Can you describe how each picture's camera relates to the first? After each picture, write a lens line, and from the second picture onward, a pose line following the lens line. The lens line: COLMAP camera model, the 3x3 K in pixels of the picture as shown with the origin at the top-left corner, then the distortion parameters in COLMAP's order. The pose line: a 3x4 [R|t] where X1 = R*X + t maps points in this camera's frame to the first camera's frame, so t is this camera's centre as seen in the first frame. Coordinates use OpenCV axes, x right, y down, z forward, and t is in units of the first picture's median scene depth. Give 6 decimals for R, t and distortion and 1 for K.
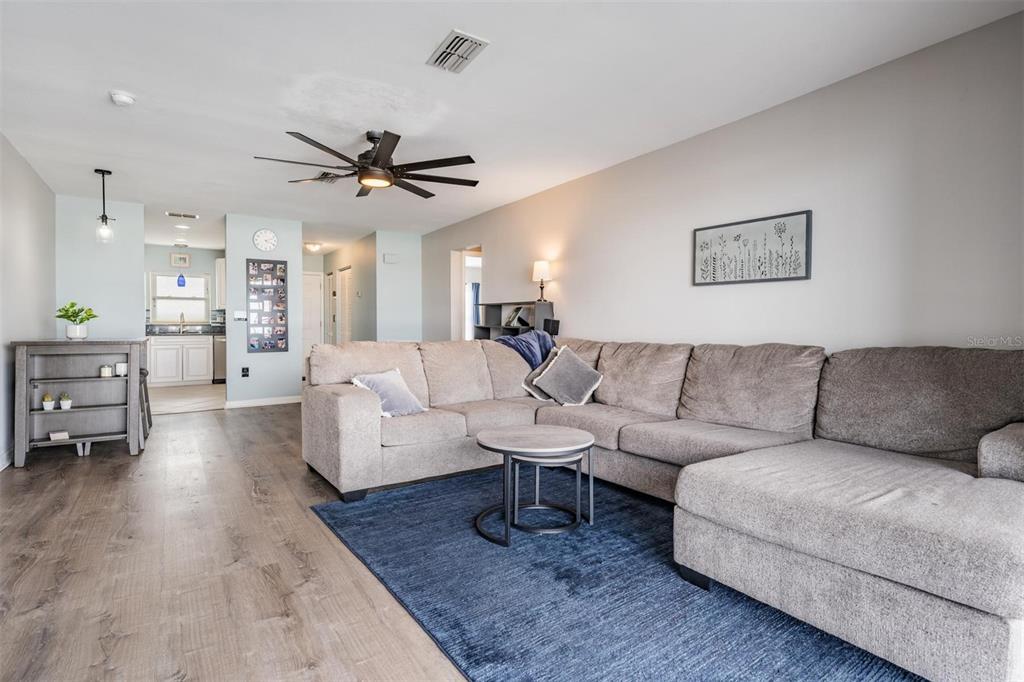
lens RADIAL K [[485.2, 0, 506.9], [0, 485.2, 338.7], [0, 0, 1]] dist [-0.000466, -0.000747]
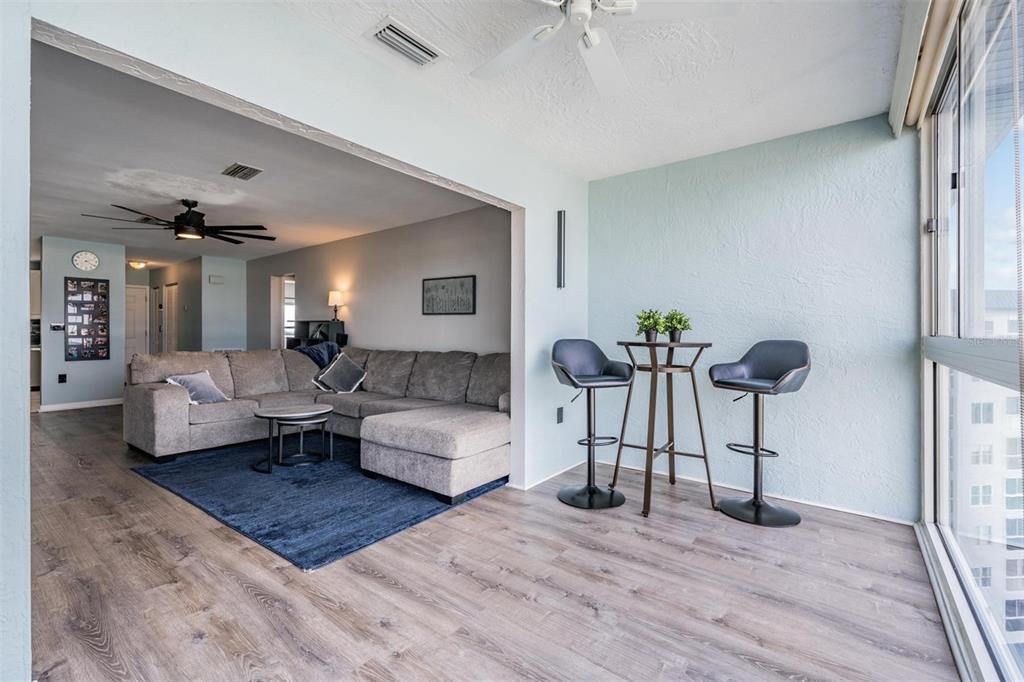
lens RADIAL K [[455.3, 0, 519.4], [0, 455.3, 336.1], [0, 0, 1]] dist [-0.000517, -0.001967]
pose [[0.951212, 0.000513, 0.308538, 0.229161], [0.003657, 0.999910, -0.012937, -0.018548], [-0.308516, 0.013434, 0.951124, -0.530749]]
